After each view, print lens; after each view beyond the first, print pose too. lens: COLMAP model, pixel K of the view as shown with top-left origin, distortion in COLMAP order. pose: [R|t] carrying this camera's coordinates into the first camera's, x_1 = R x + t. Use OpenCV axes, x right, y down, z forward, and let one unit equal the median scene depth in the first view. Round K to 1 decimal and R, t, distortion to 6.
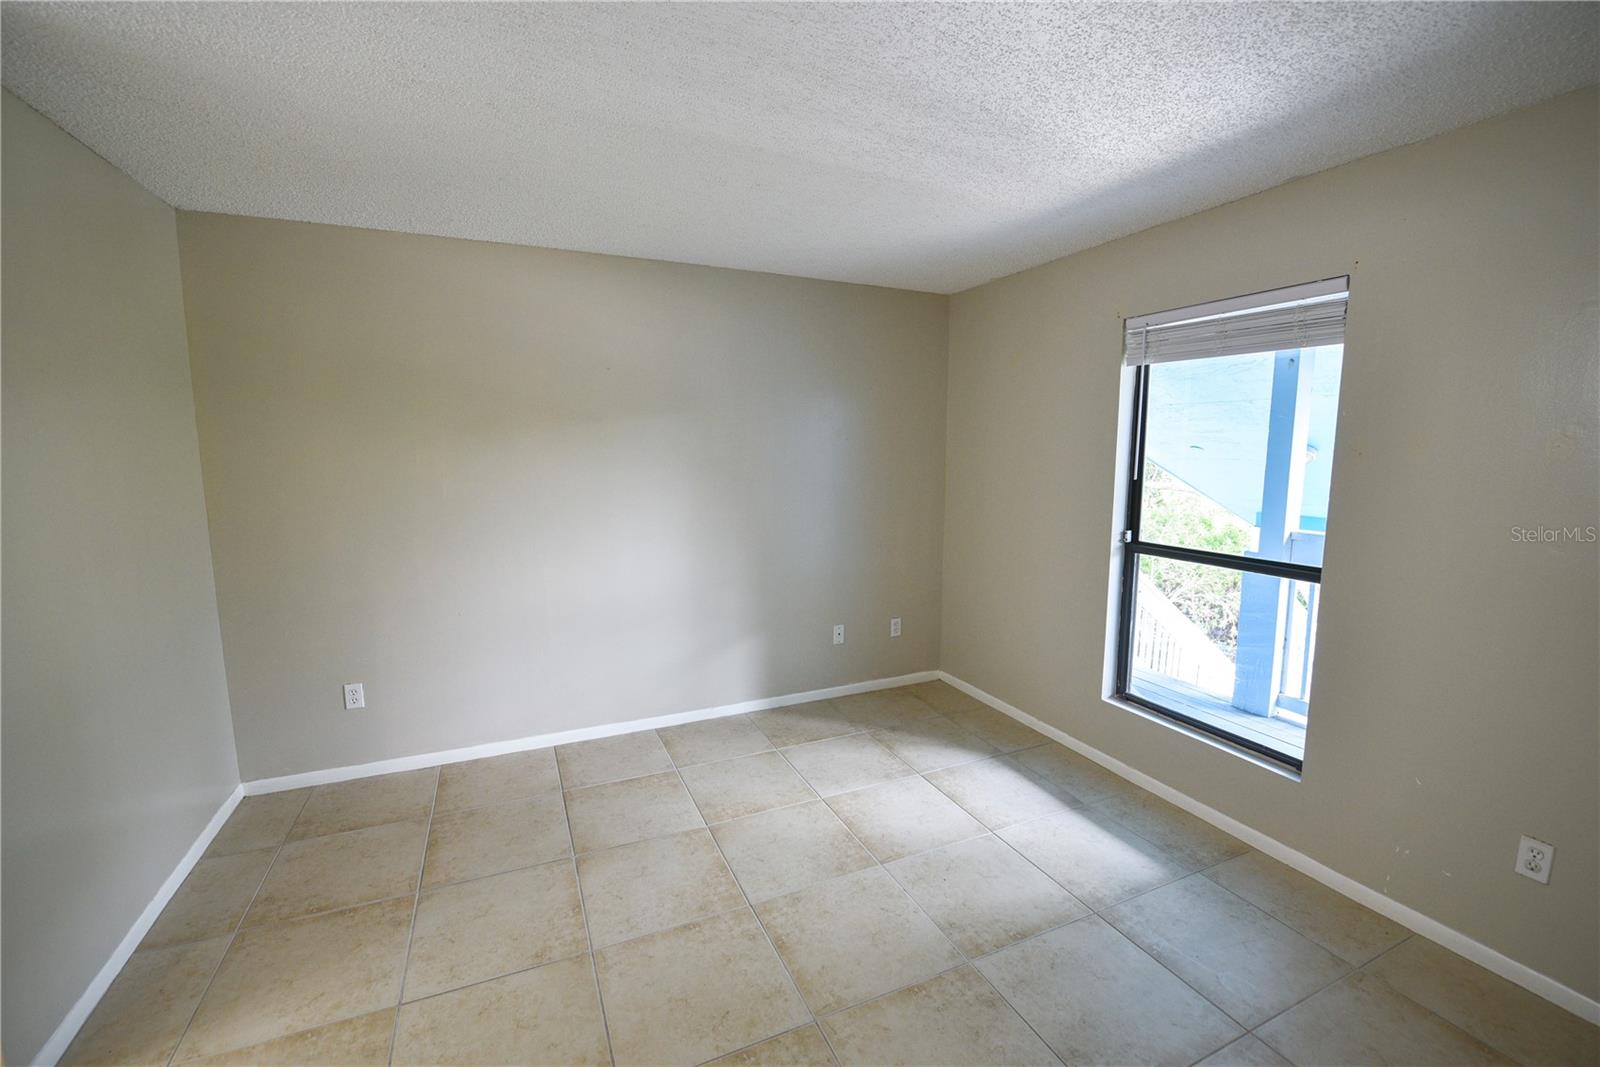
lens RADIAL K [[658.2, 0, 804.0], [0, 658.2, 531.8], [0, 0, 1]] dist [-0.013122, -0.000365]
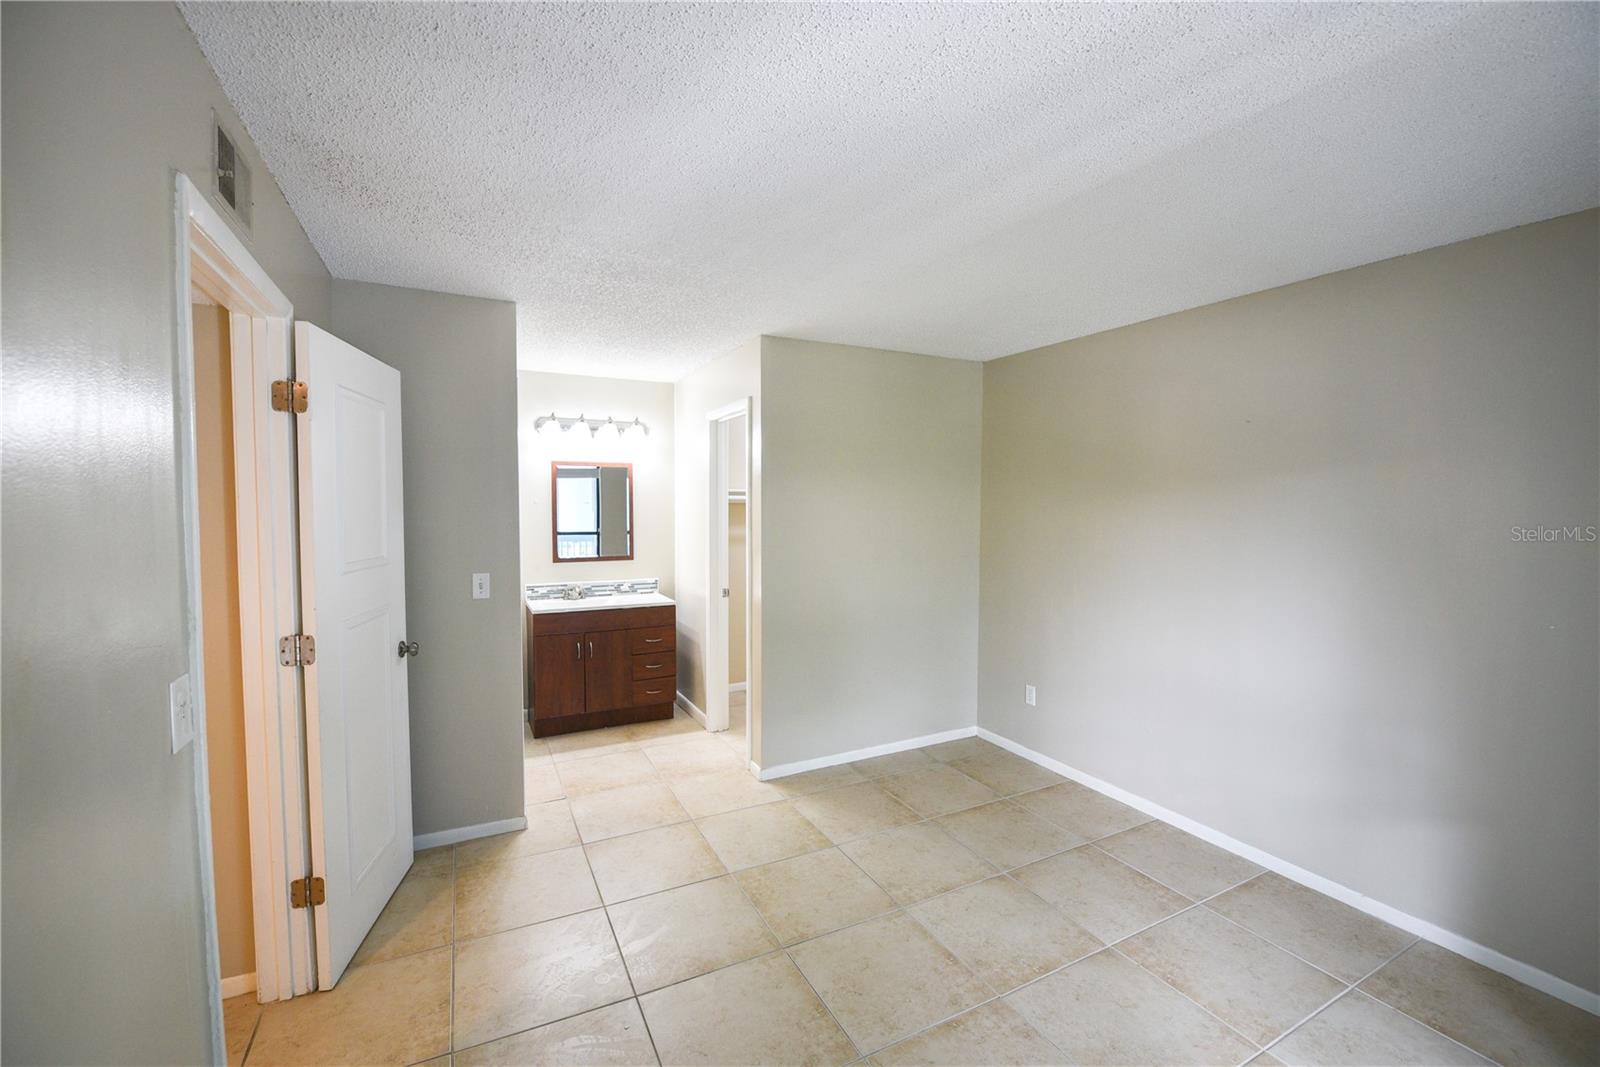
lens RADIAL K [[658.2, 0, 804.0], [0, 658.2, 531.8], [0, 0, 1]] dist [-0.013122, -0.000365]
pose [[0.063057, 0.046589, -0.996922, 0.665954], [-0.132656, 0.990437, 0.037896, -0.070966], [0.989154, 0.129858, 0.068634, 0.479930]]
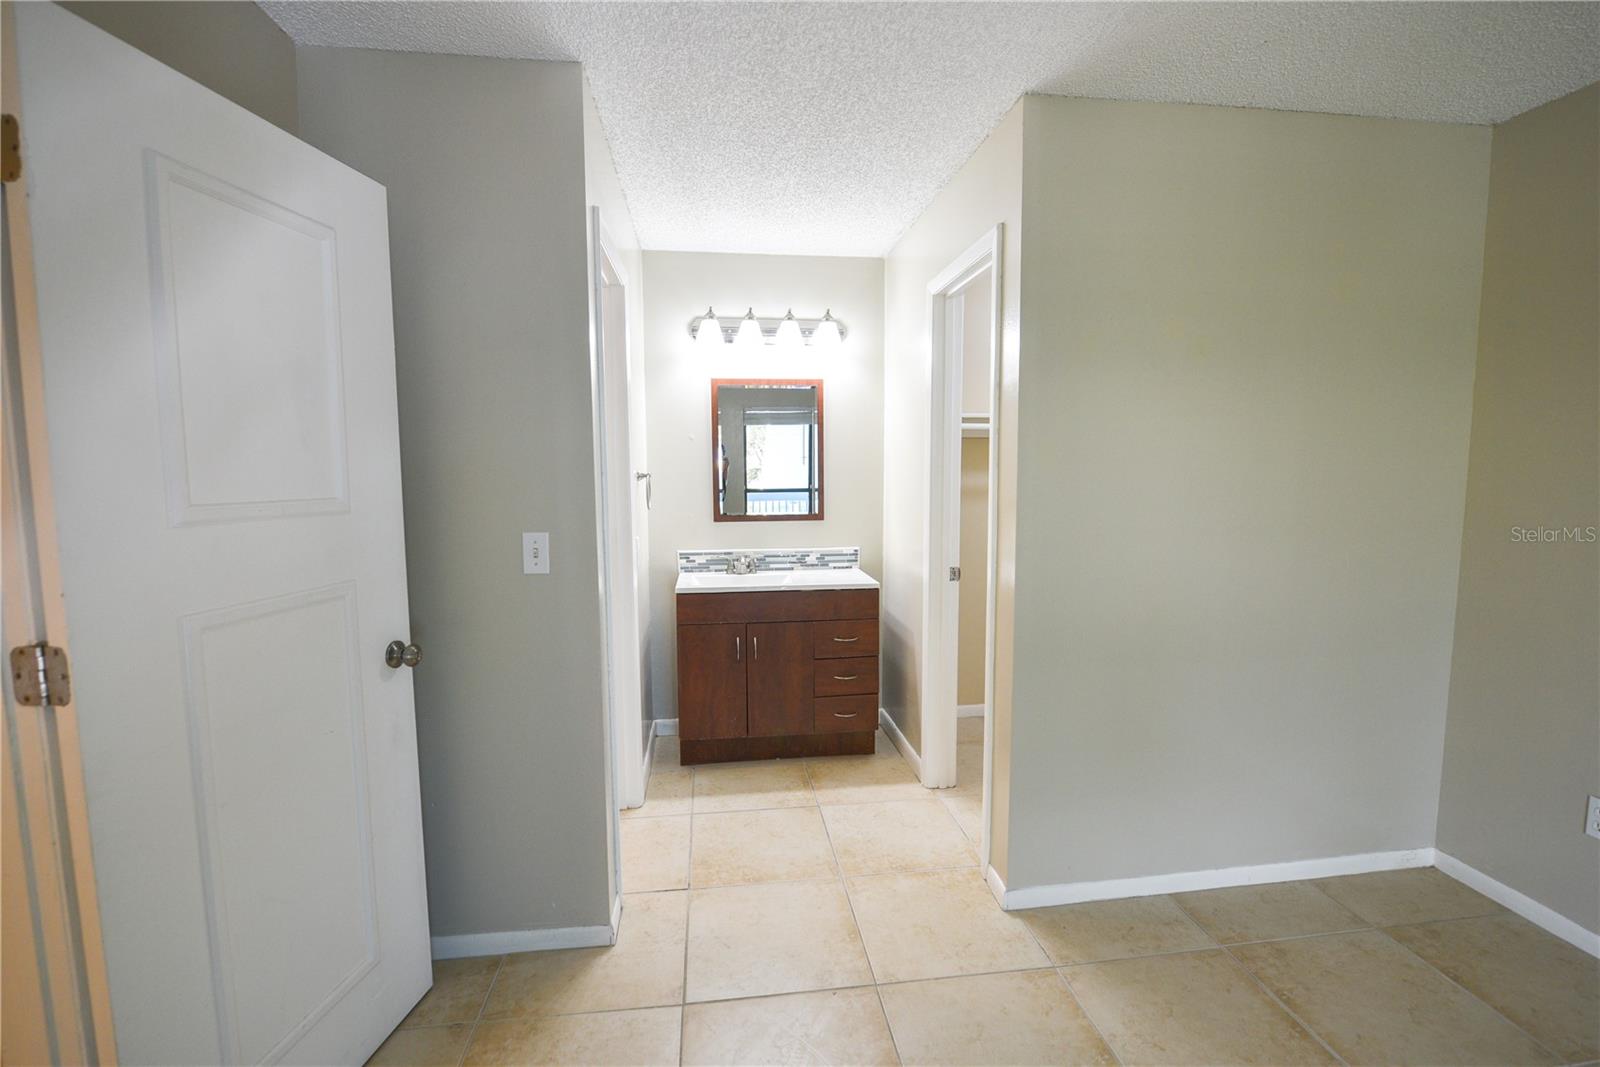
lens RADIAL K [[722.9, 0, 800.0], [0, 722.9, 533.5], [0, 0, 1]] dist [-0.012750, -0.000292]
pose [[-0.282956, 0.096104, -0.954306, 0.155402], [-0.117284, 0.984034, 0.133873, -0.016516], [0.951935, 0.149805, -0.267166, 0.481153]]
